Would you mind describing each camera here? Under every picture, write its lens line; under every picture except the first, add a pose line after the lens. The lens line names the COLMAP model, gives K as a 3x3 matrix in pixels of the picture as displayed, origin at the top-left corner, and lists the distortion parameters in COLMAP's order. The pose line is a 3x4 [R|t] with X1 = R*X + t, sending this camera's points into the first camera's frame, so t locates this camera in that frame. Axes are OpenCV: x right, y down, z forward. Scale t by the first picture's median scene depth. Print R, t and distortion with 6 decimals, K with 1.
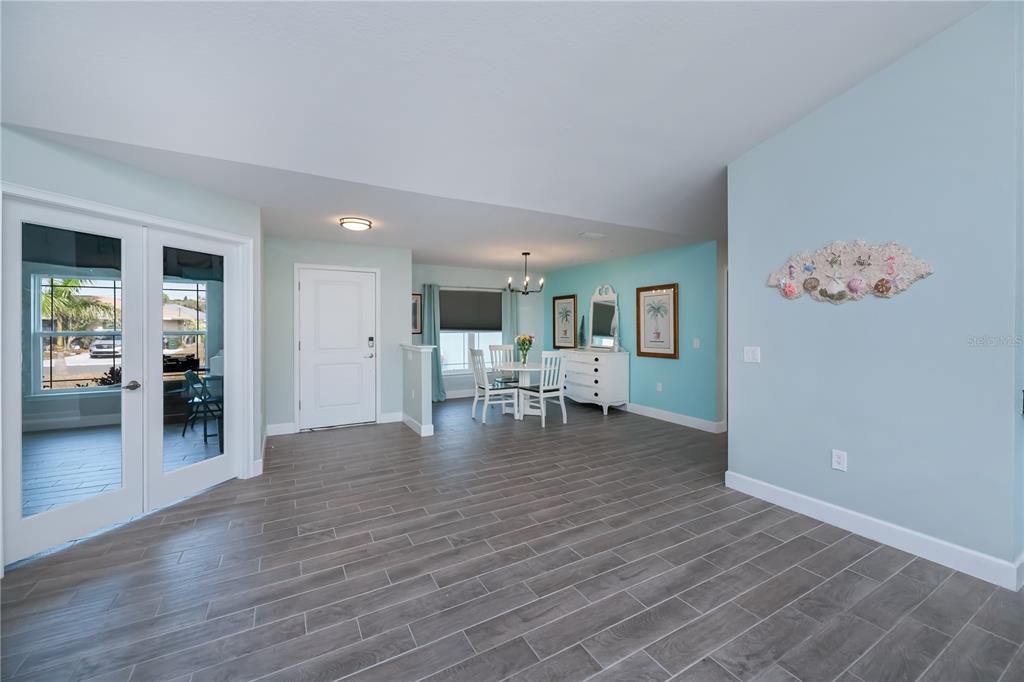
lens RADIAL K [[405.0, 0, 514.0], [0, 405.0, 329.4], [0, 0, 1]] dist [-0.000531, -0.000142]
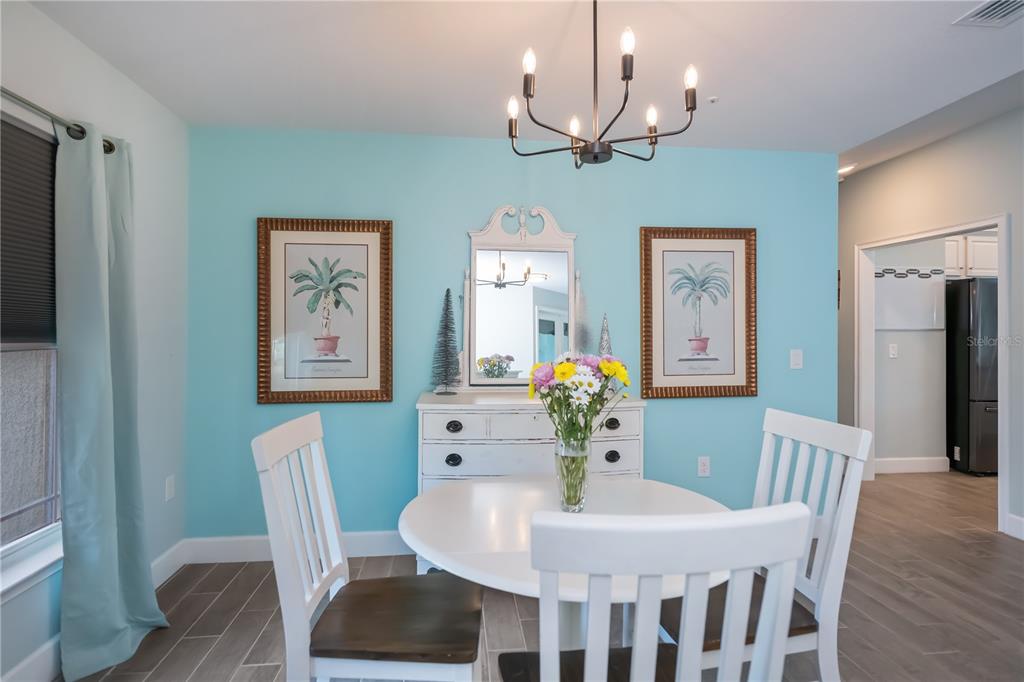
lens RADIAL K [[538.5, 0, 512.7], [0, 538.5, 331.2], [0, 0, 1]] dist [0.001111, 0.000087]
pose [[0.391453, 0.001897, 0.920196, -0.243700], [0.008340, 0.999949, -0.005609, 0.001662], [-0.920160, 0.009870, 0.391418, 0.962963]]
